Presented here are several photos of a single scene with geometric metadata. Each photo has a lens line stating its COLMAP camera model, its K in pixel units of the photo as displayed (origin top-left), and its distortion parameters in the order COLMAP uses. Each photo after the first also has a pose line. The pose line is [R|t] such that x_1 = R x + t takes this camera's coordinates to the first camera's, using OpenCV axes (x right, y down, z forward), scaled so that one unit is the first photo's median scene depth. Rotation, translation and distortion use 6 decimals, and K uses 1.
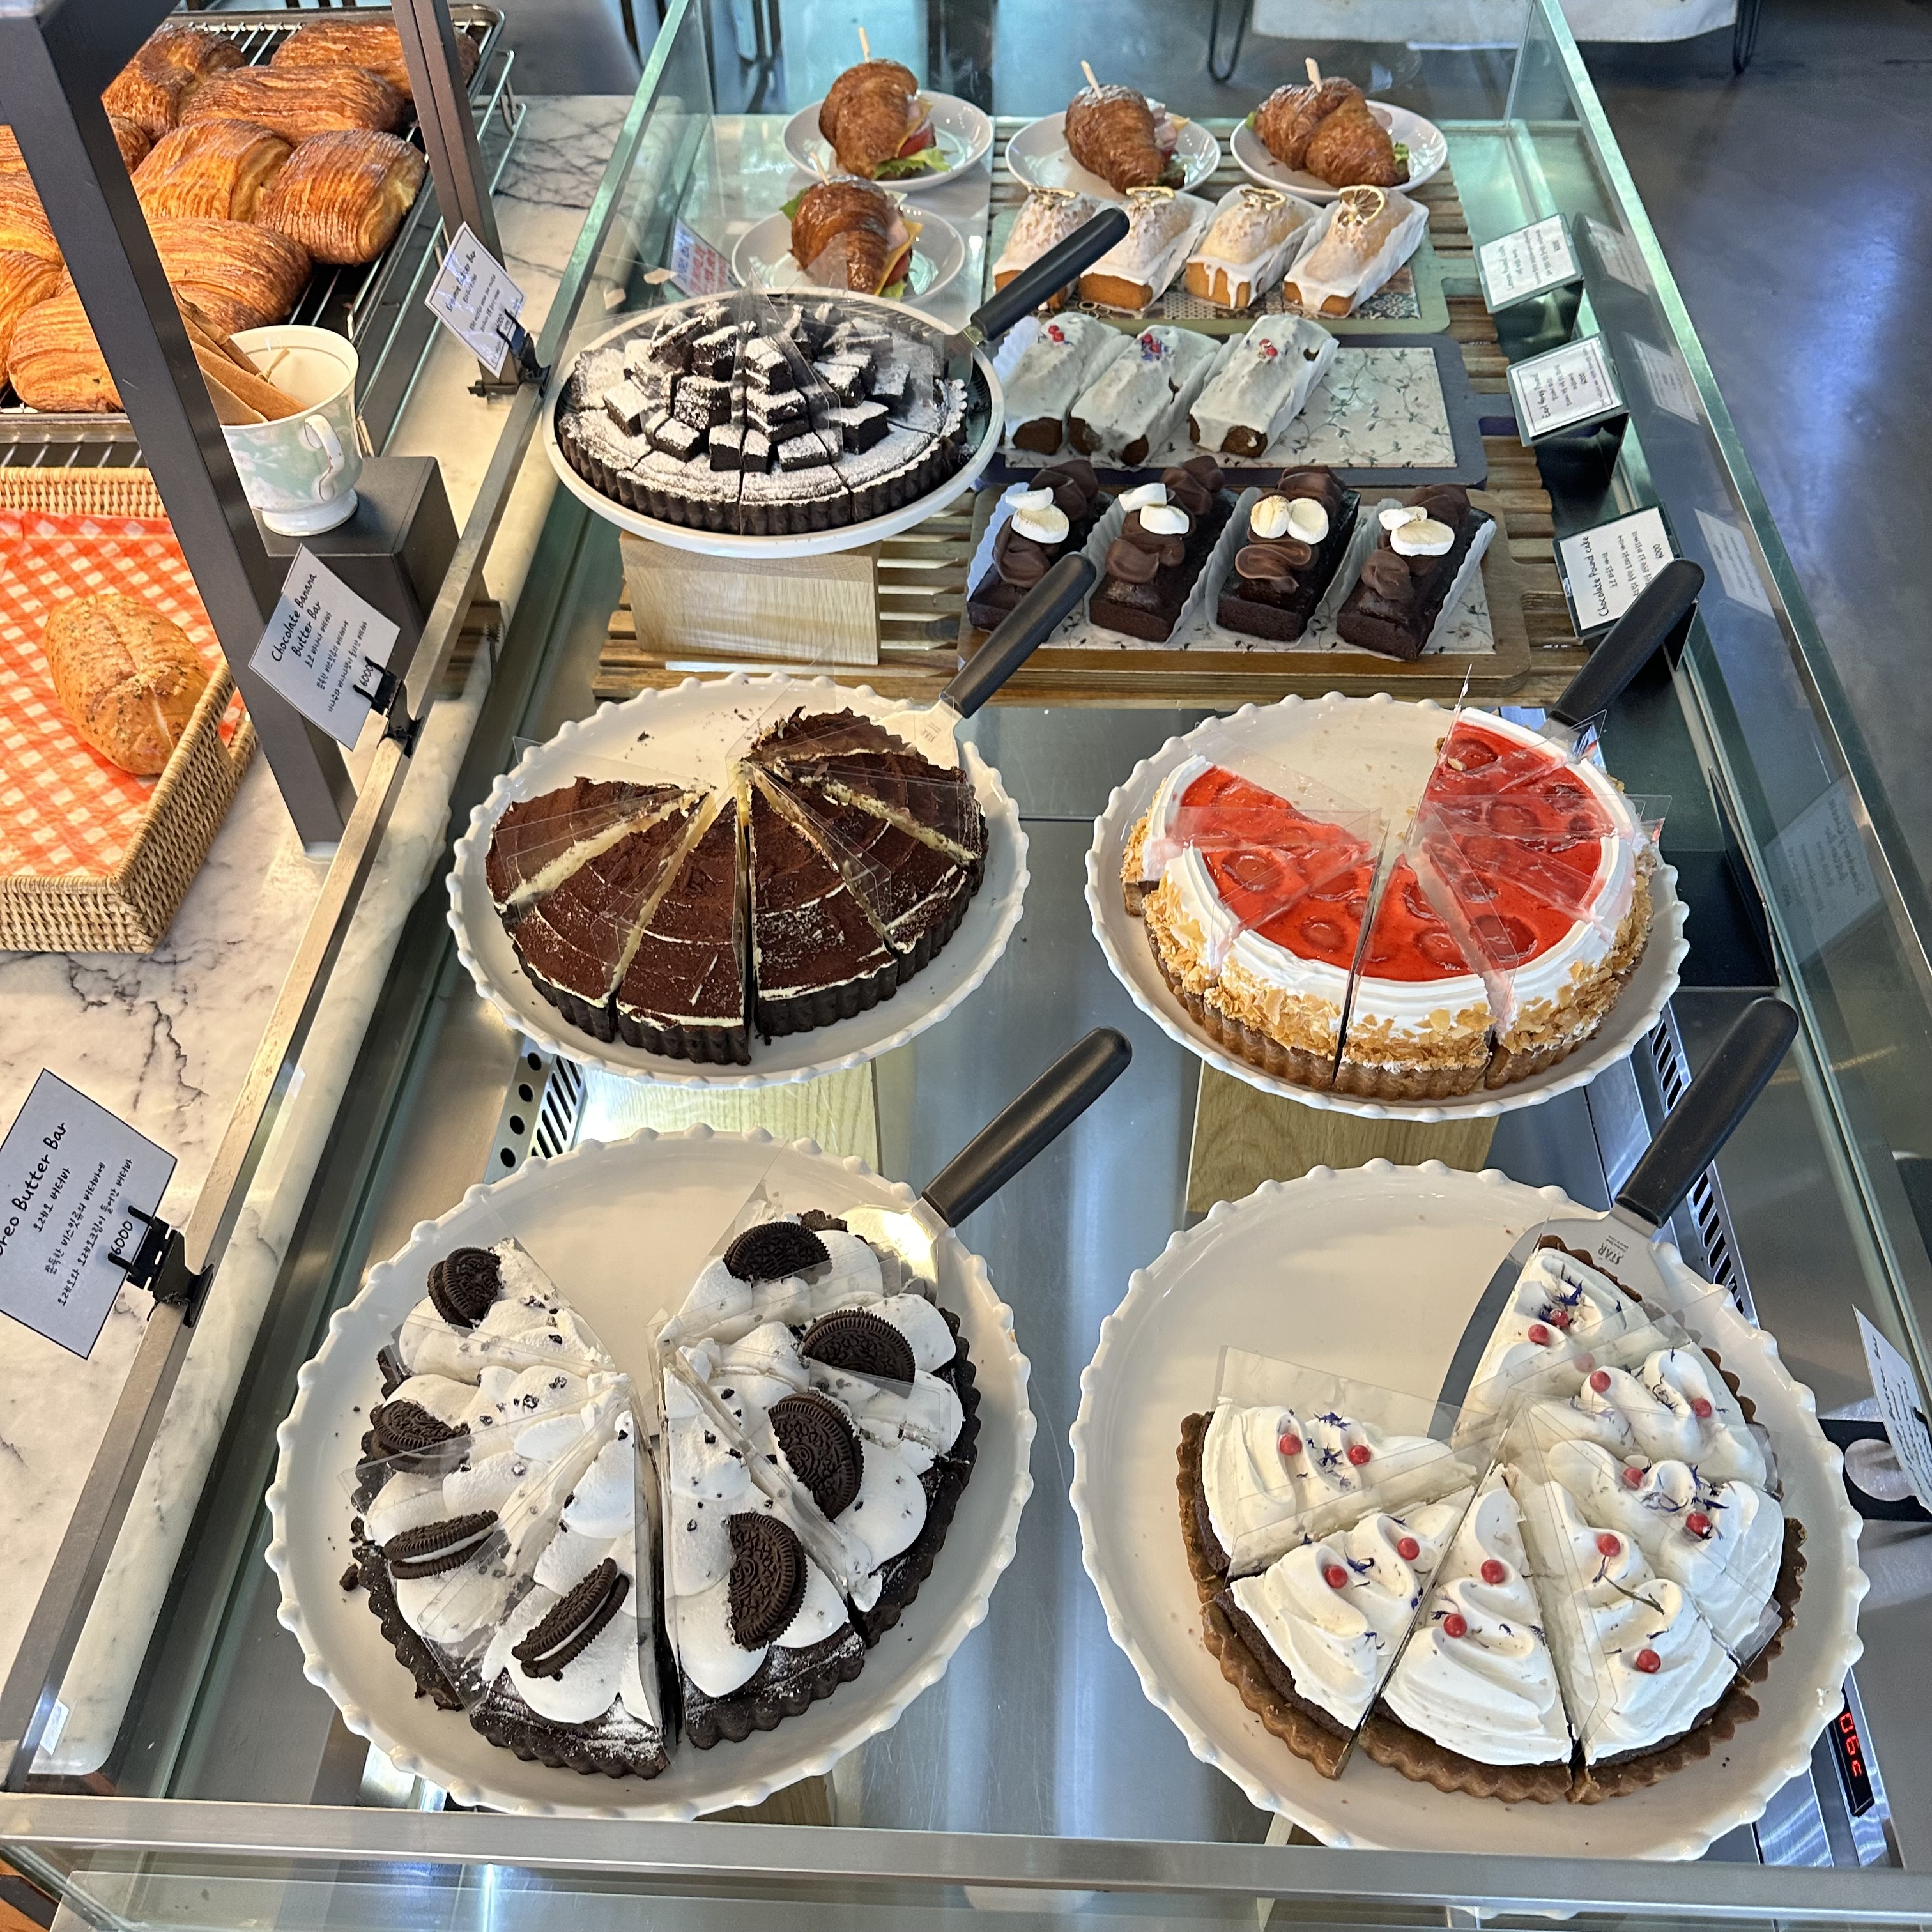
lens RADIAL K [[1825.3, 0, 966.0], [0, 1825.3, 966.0], [0, 0, 1]] dist [0.141621, -0.287482]
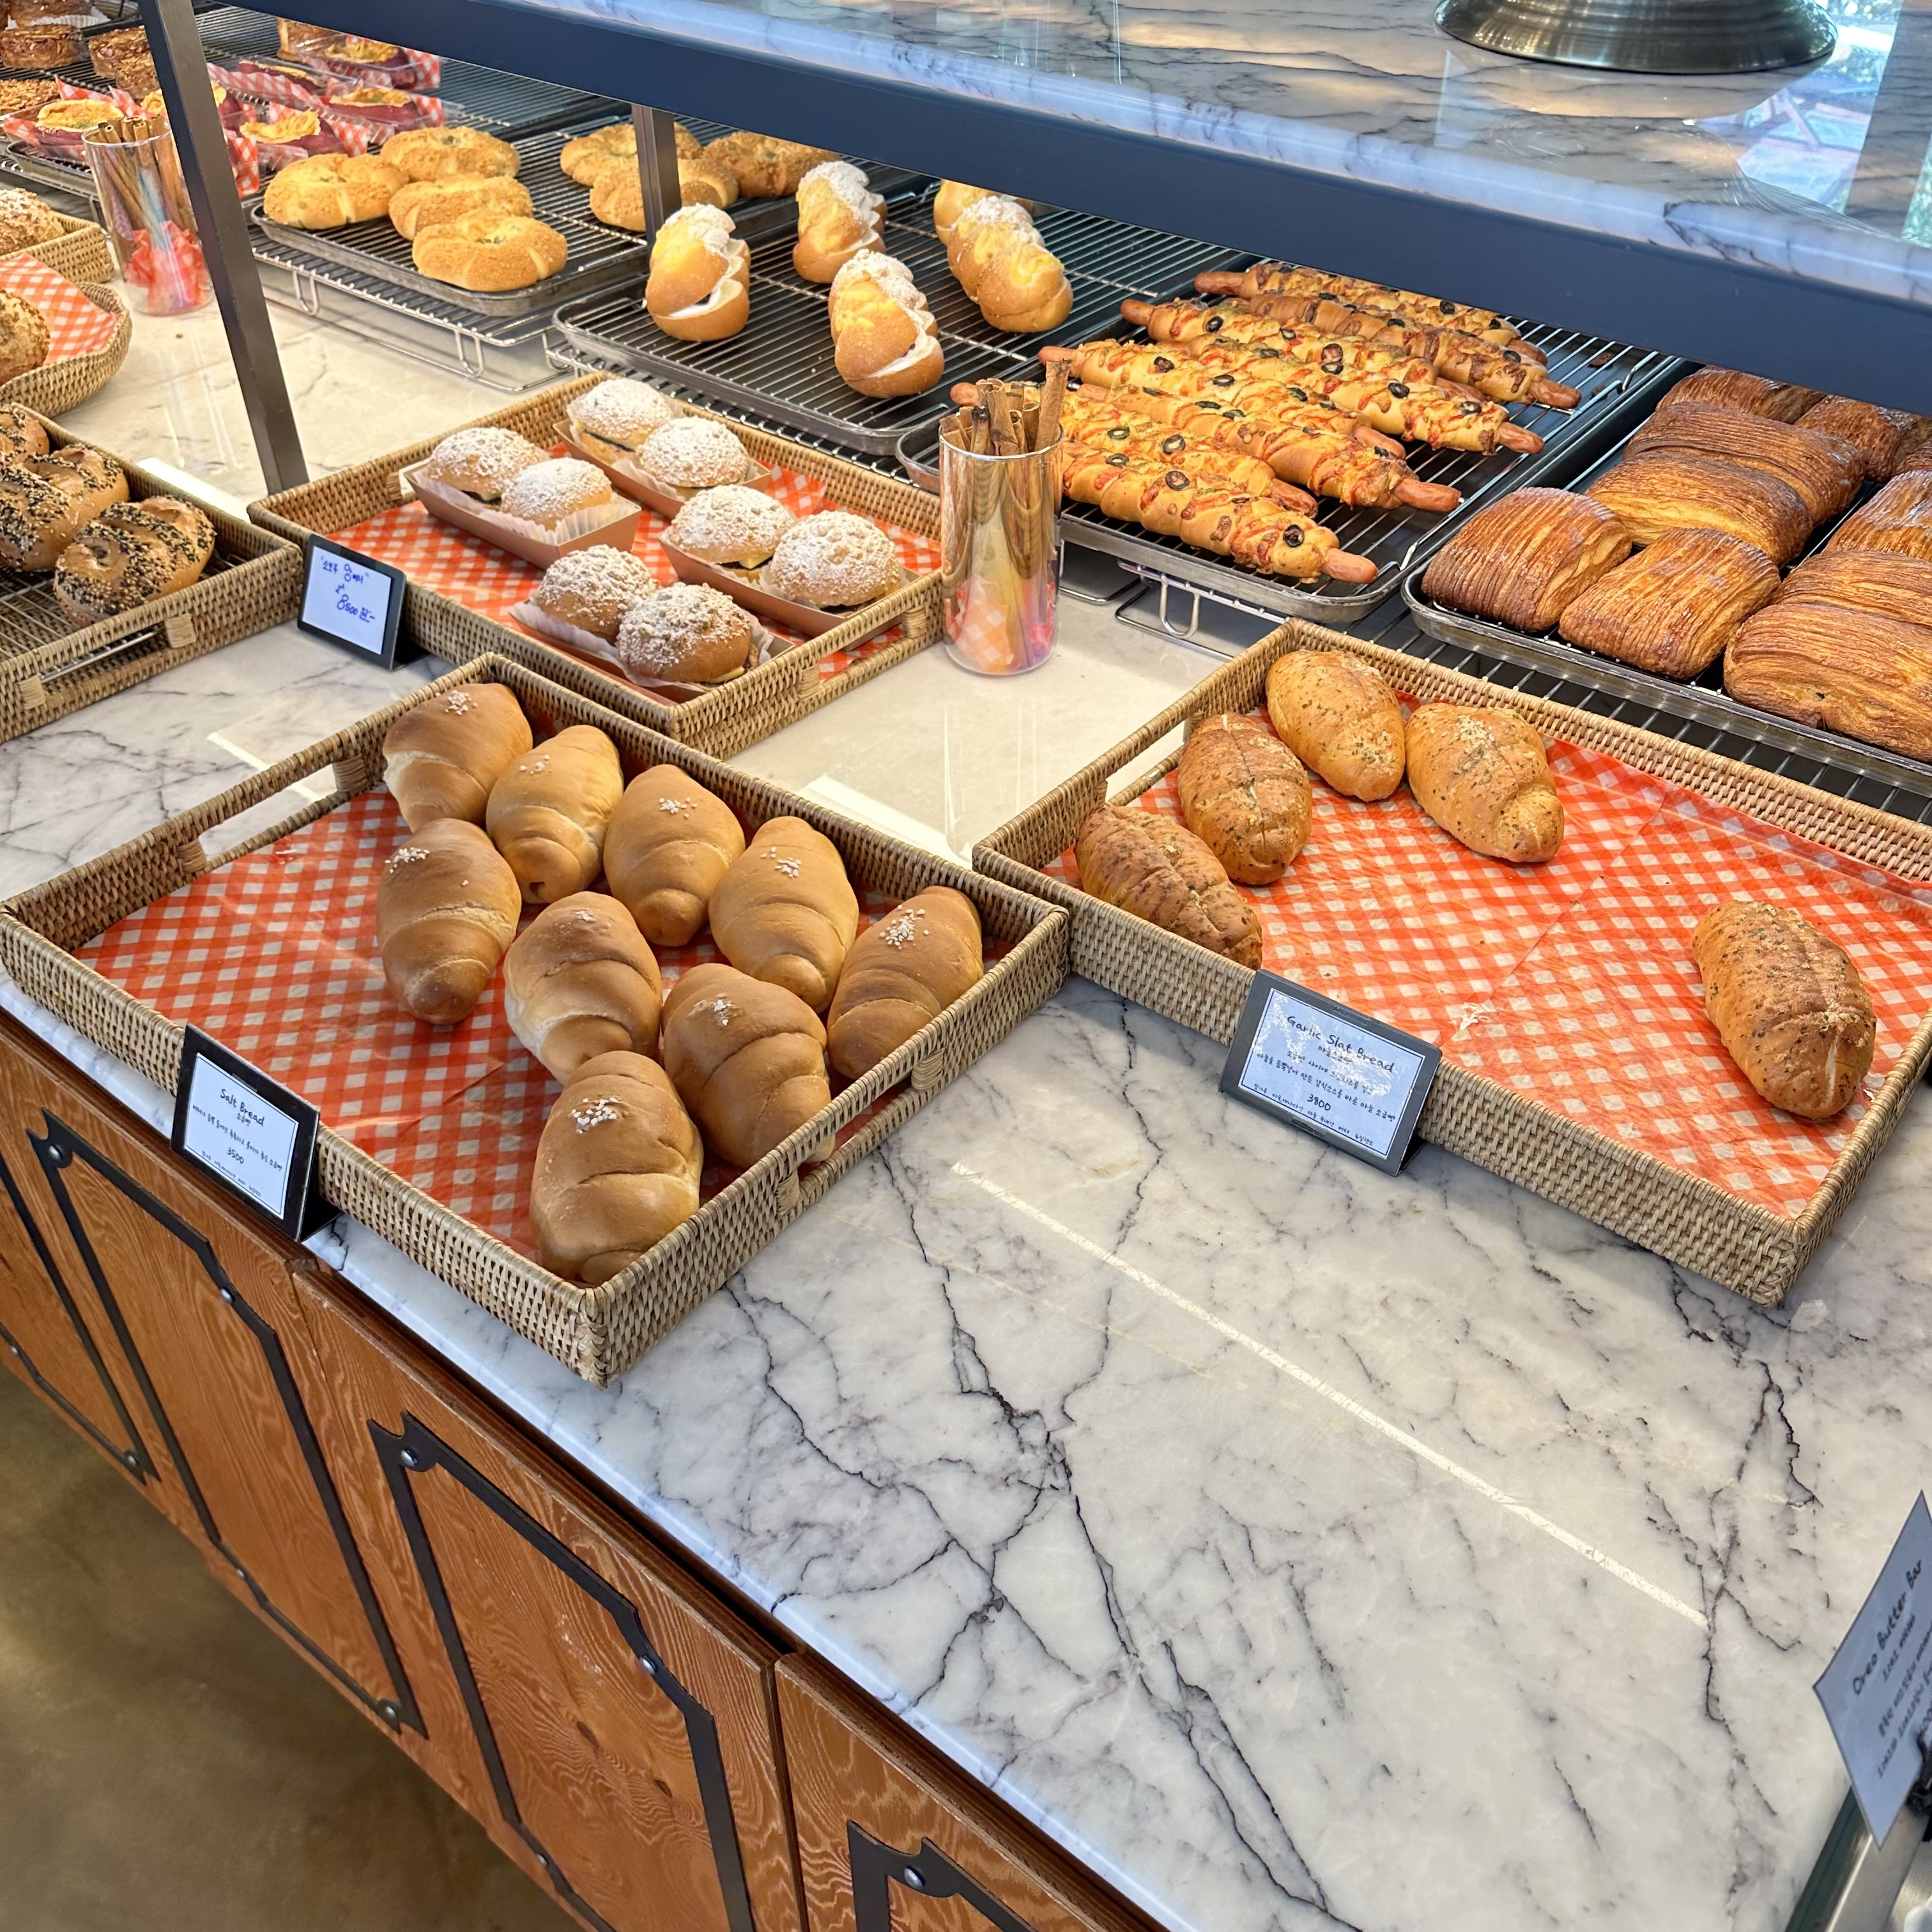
lens RADIAL K [[1825.3, 0, 966.0], [0, 1825.3, 966.0], [0, 0, 1]] dist [0.141621, -0.287482]
pose [[0.790367, 0.386139, -0.475622, -0.388013], [-0.449405, 0.893063, -0.021758, 0.040463], [0.416358, 0.230944, 0.879381, -0.002640]]
